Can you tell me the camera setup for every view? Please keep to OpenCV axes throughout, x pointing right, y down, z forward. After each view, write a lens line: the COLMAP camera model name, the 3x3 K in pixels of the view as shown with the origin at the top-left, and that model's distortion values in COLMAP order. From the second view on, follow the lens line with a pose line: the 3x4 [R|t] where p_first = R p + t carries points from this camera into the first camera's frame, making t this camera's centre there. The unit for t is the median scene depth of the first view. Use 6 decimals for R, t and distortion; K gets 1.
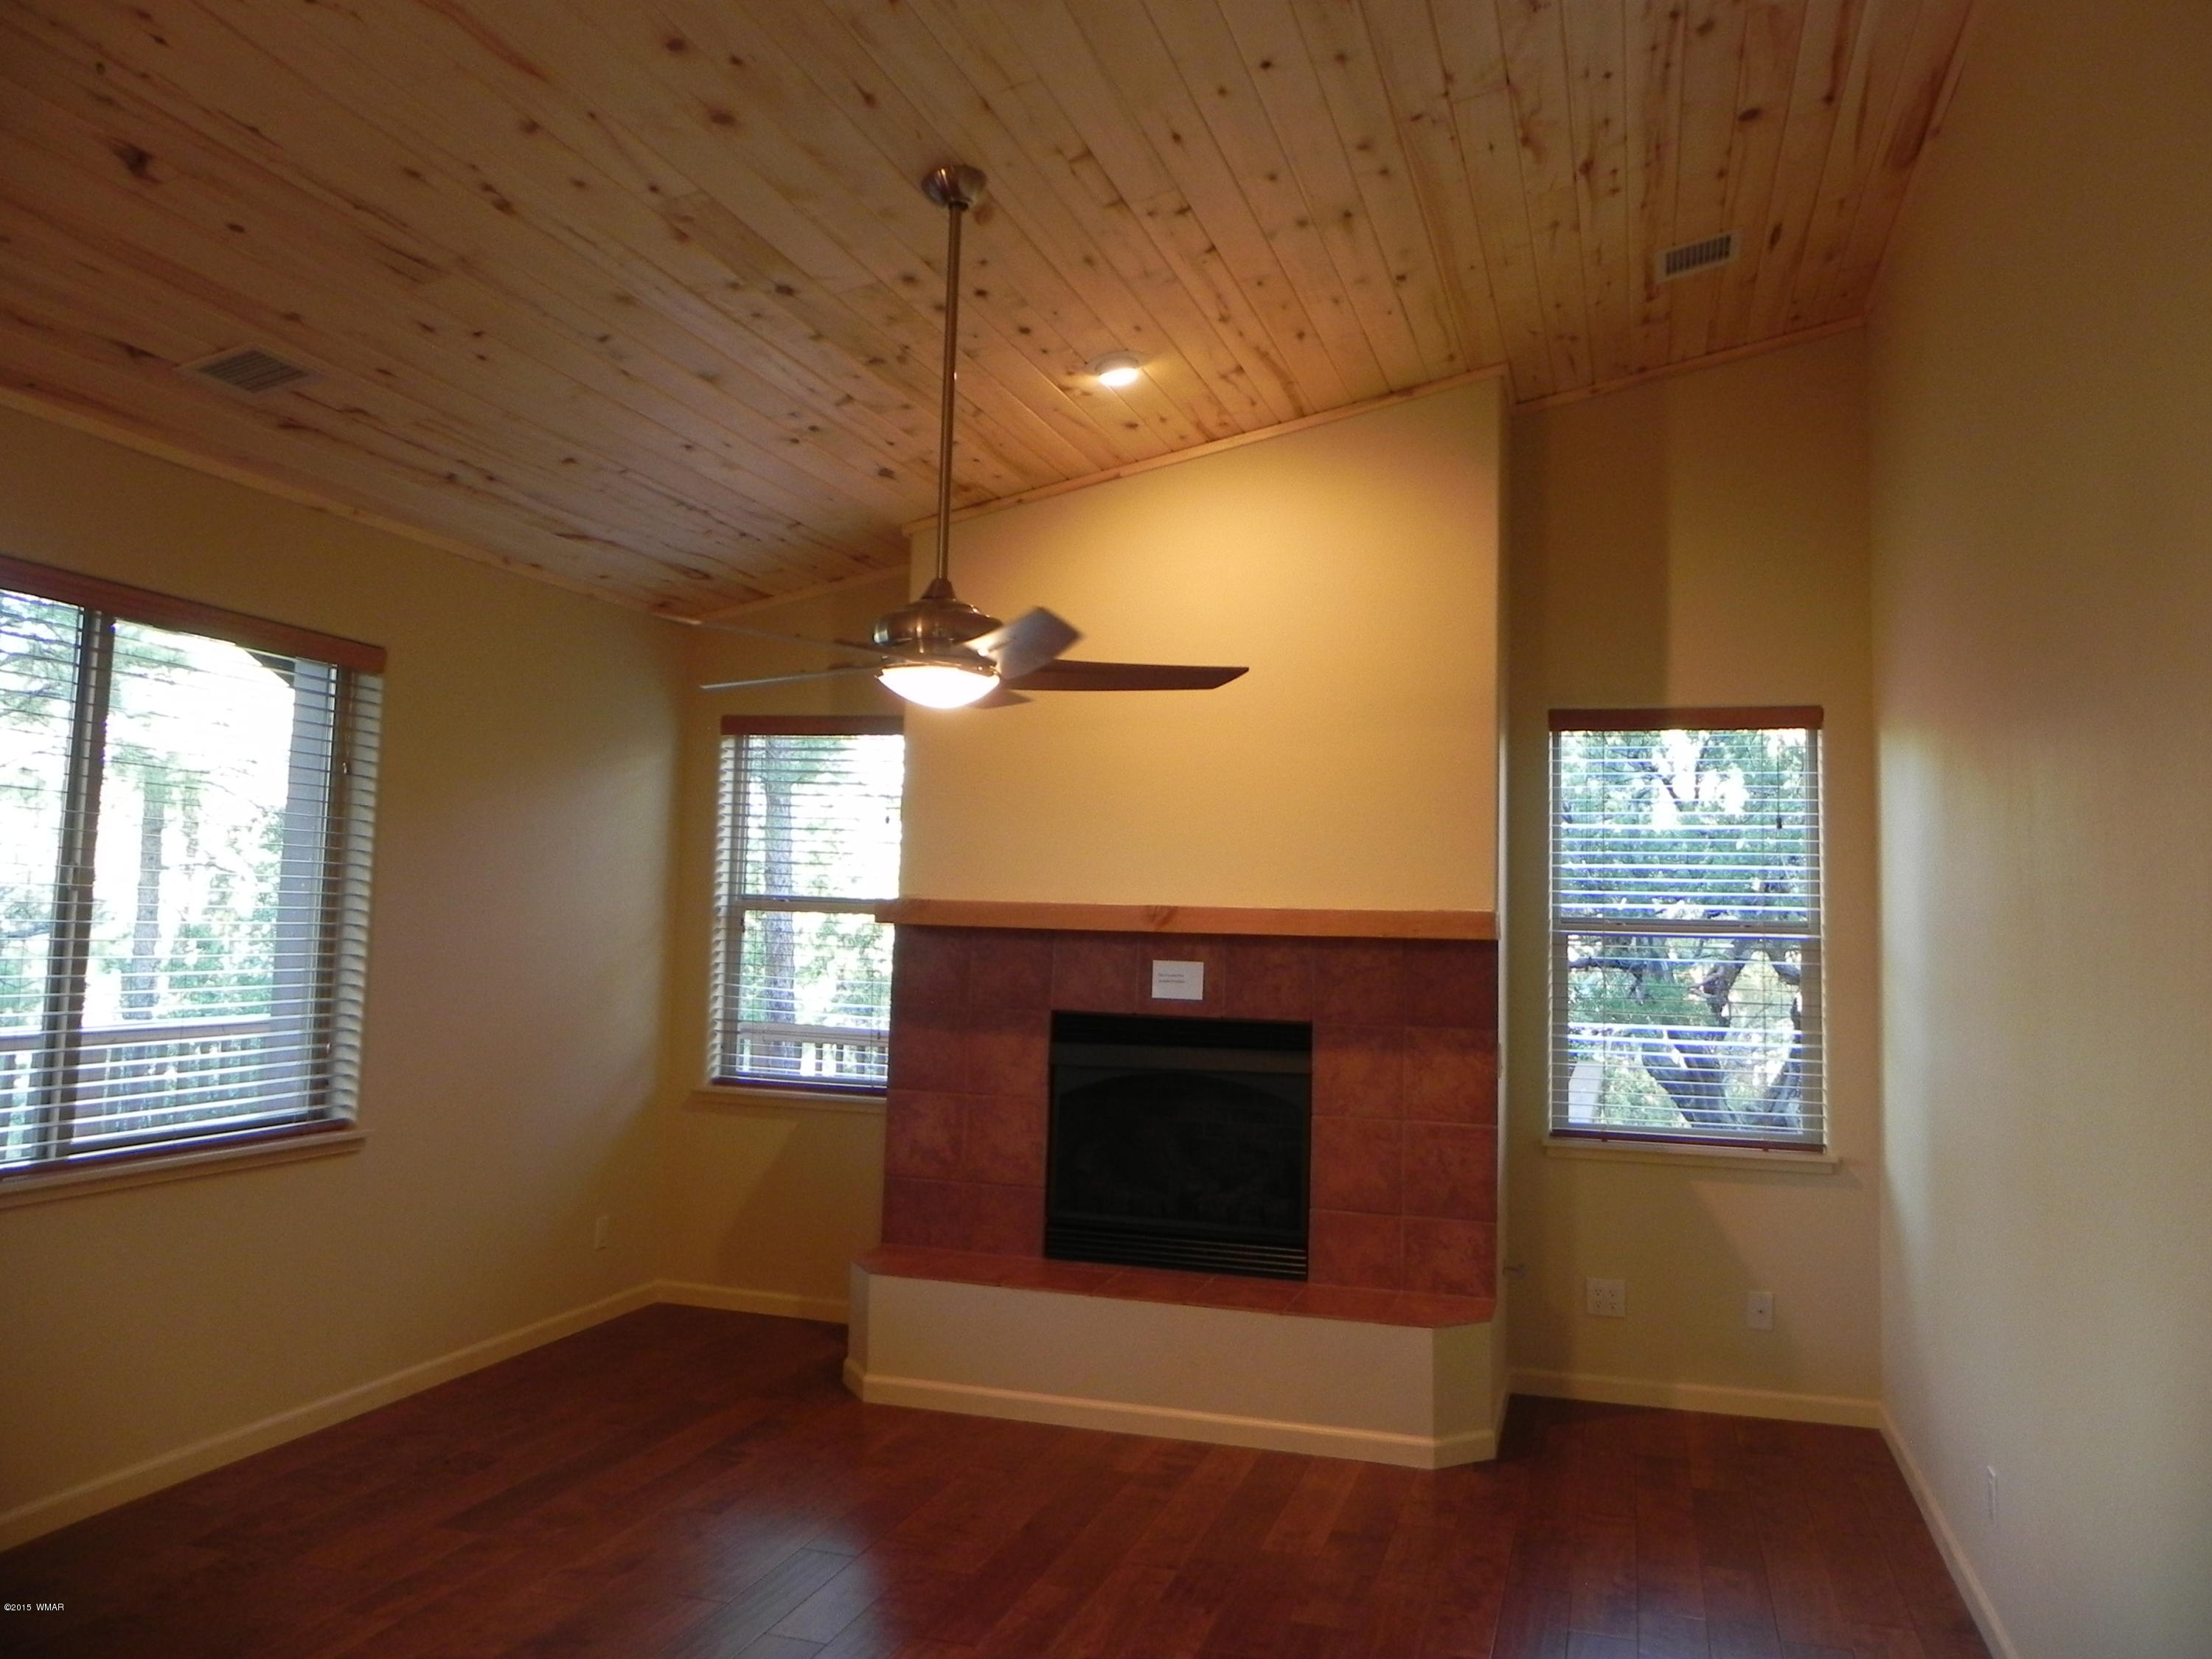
lens RADIAL K [[1659.8, 0, 1134.2], [0, 1659.8, 778.2], [0, 0, 1]] dist [-0.009538, -0.007693]
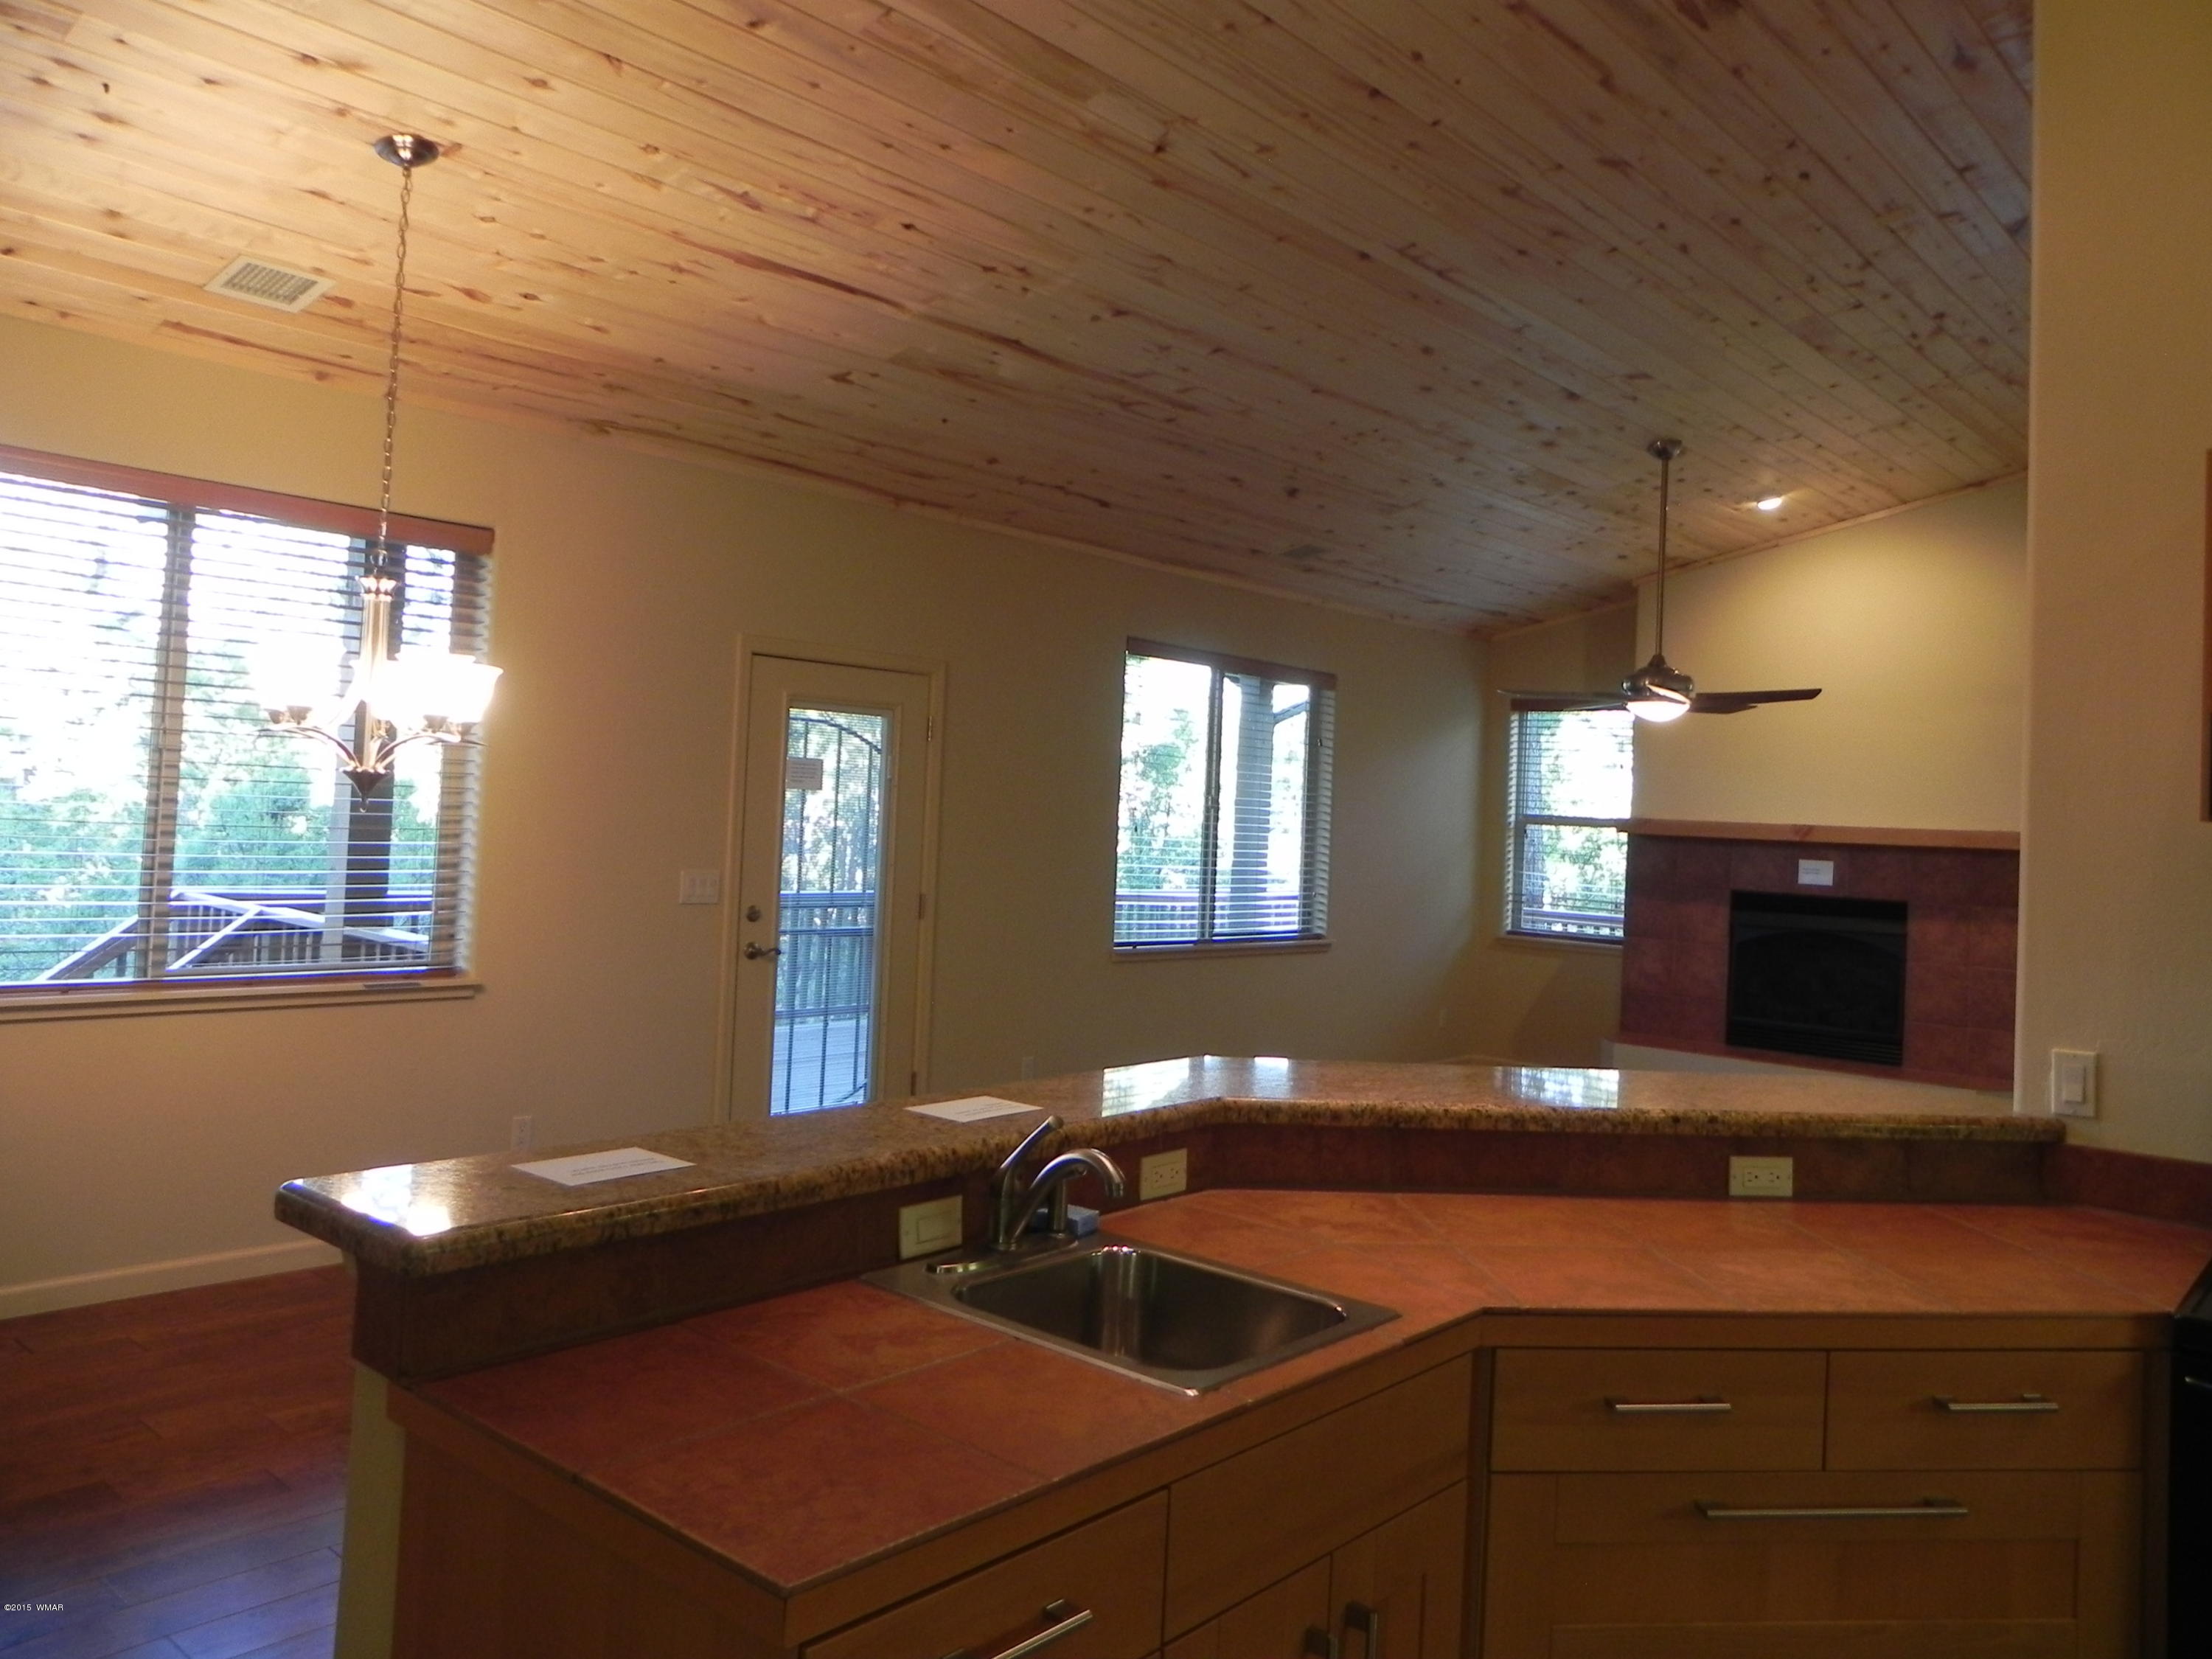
lens RADIAL K [[1659.8, 0, 1135.0], [0, 1659.8, 773.3], [0, 0, 1]] dist [-0.009538, -0.007693]
pose [[0.912921, 0.003351, -0.408123, 0.079409], [0.015026, 0.999012, 0.041813, -0.047684], [0.407860, -0.044305, 0.911969, -0.696576]]
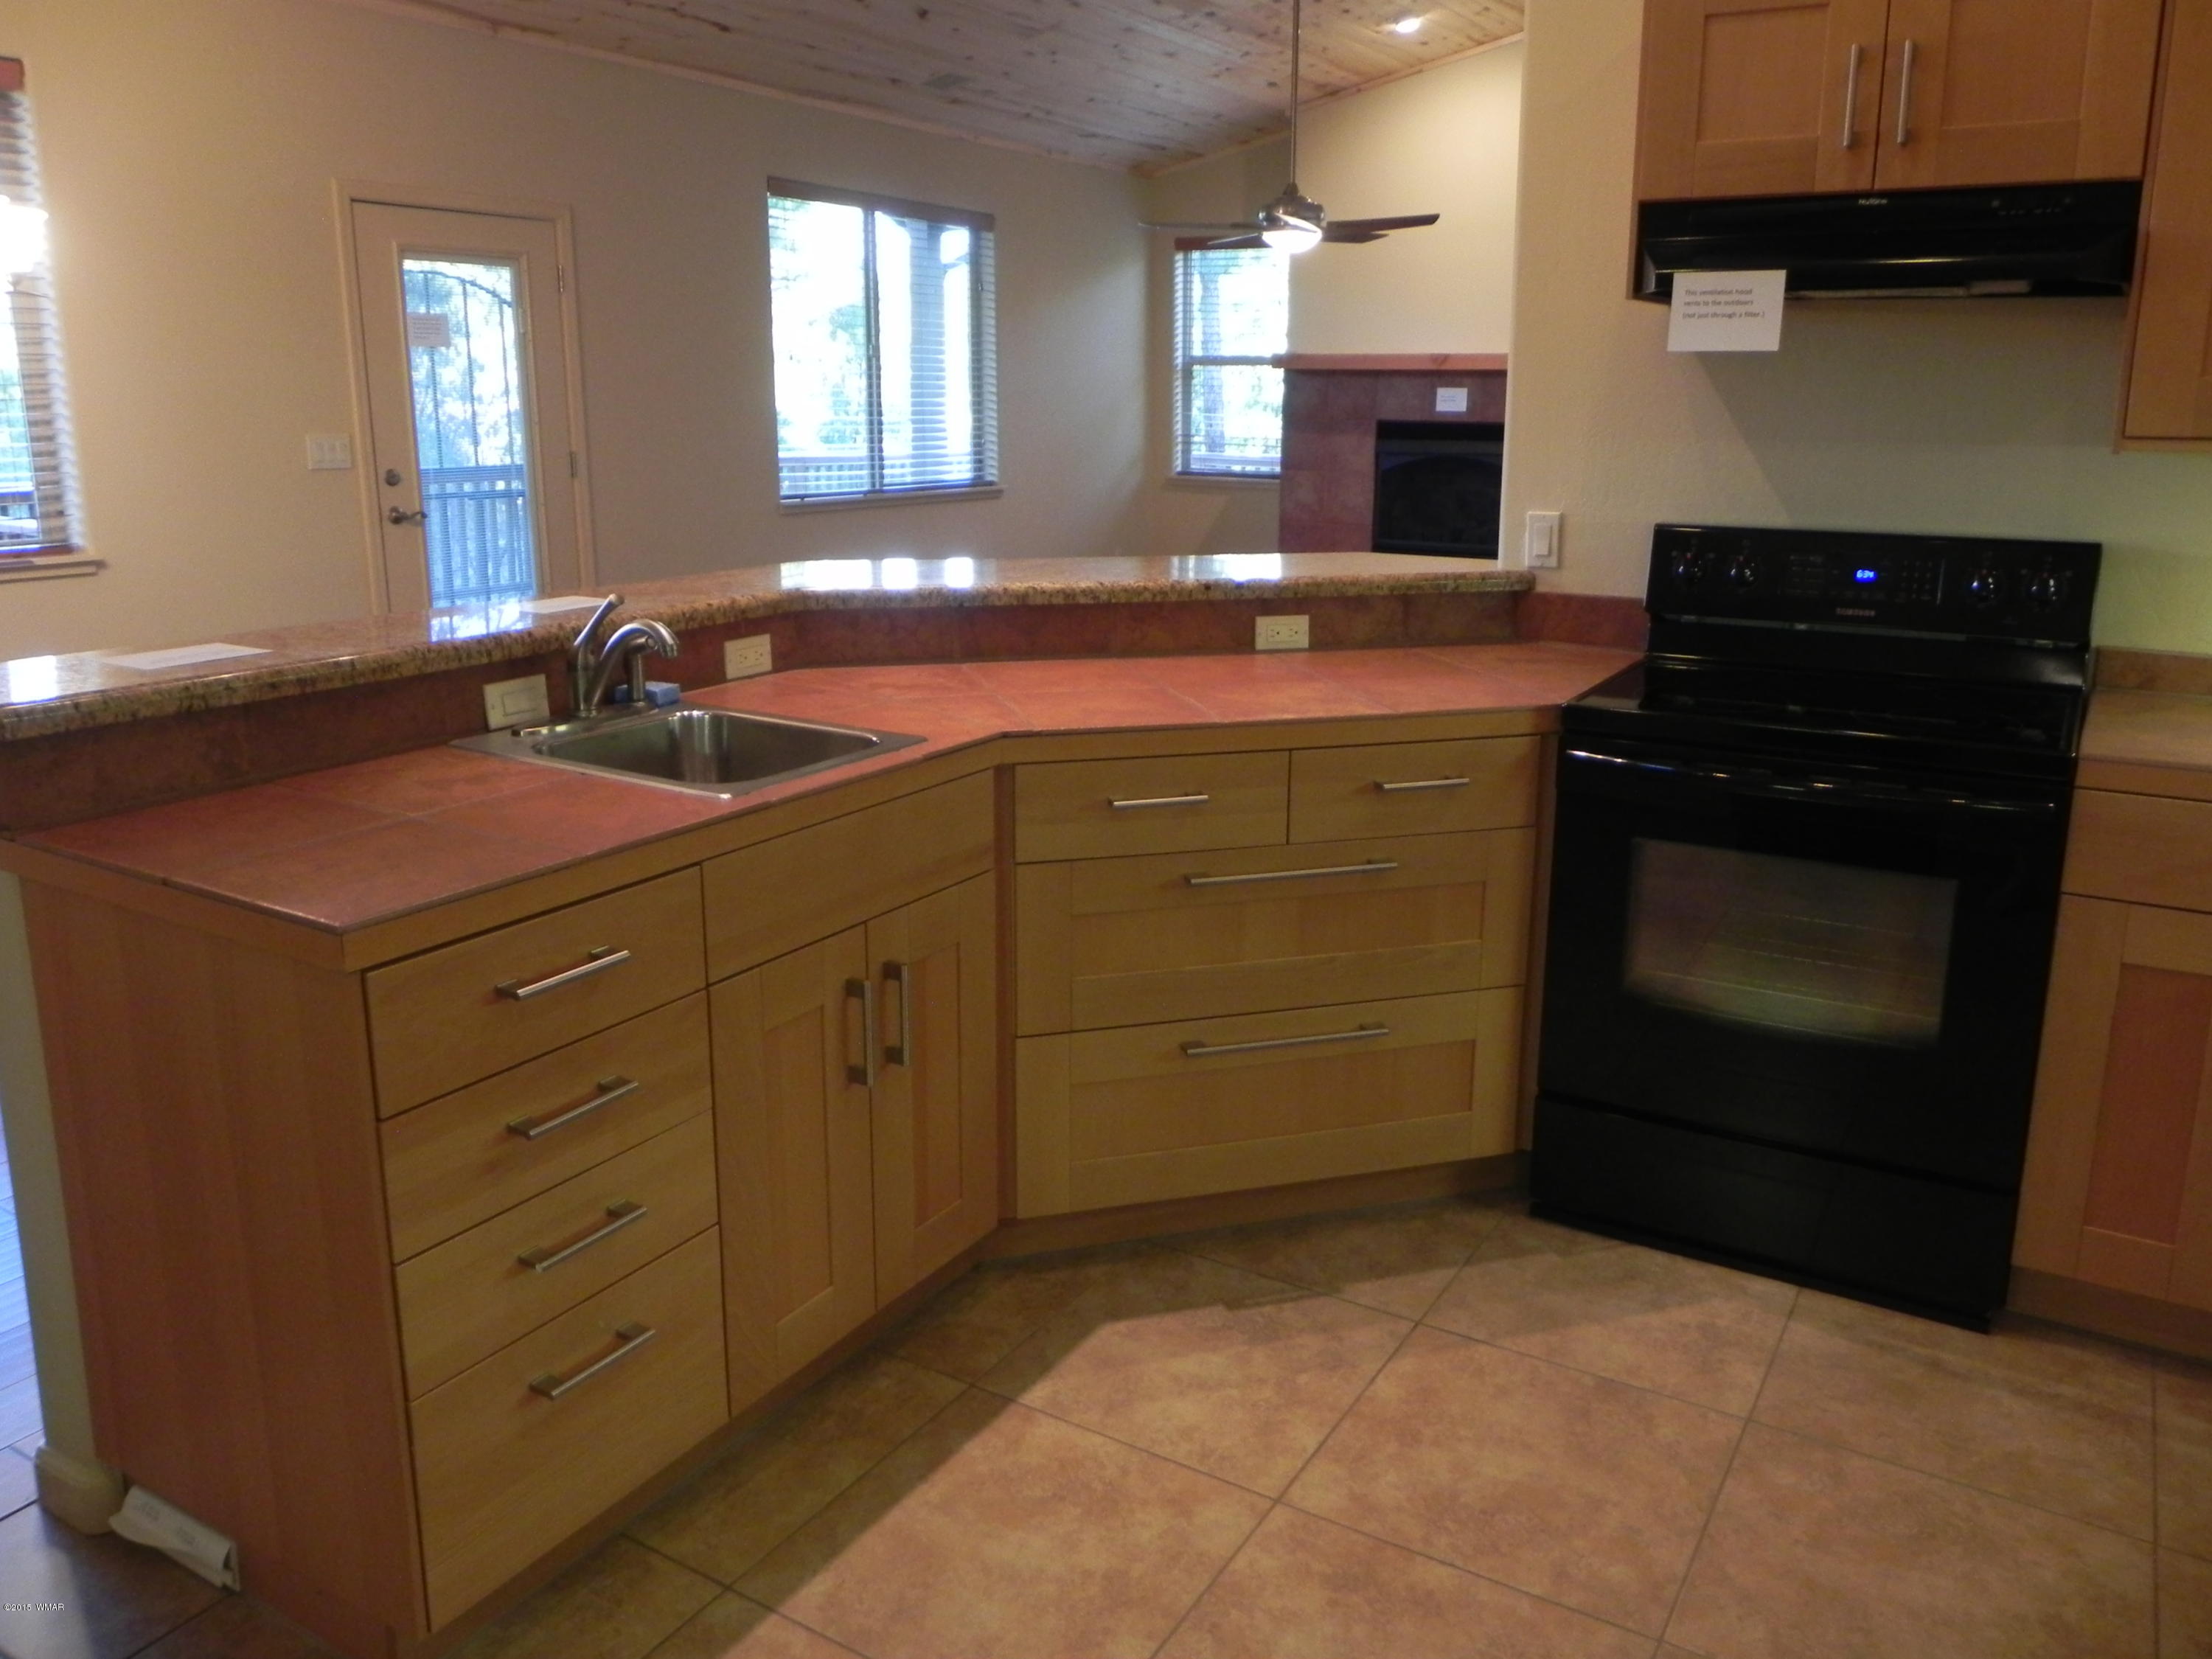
lens RADIAL K [[1659.8, 0, 1139.3], [0, 1659.8, 767.8], [0, 0, 1]] dist [-0.009538, -0.007693]
pose [[0.968581, 0.035466, -0.246158, 0.149123], [0.040192, 0.954446, 0.295663, -0.030535], [0.245431, -0.296267, 0.923033, -0.736724]]
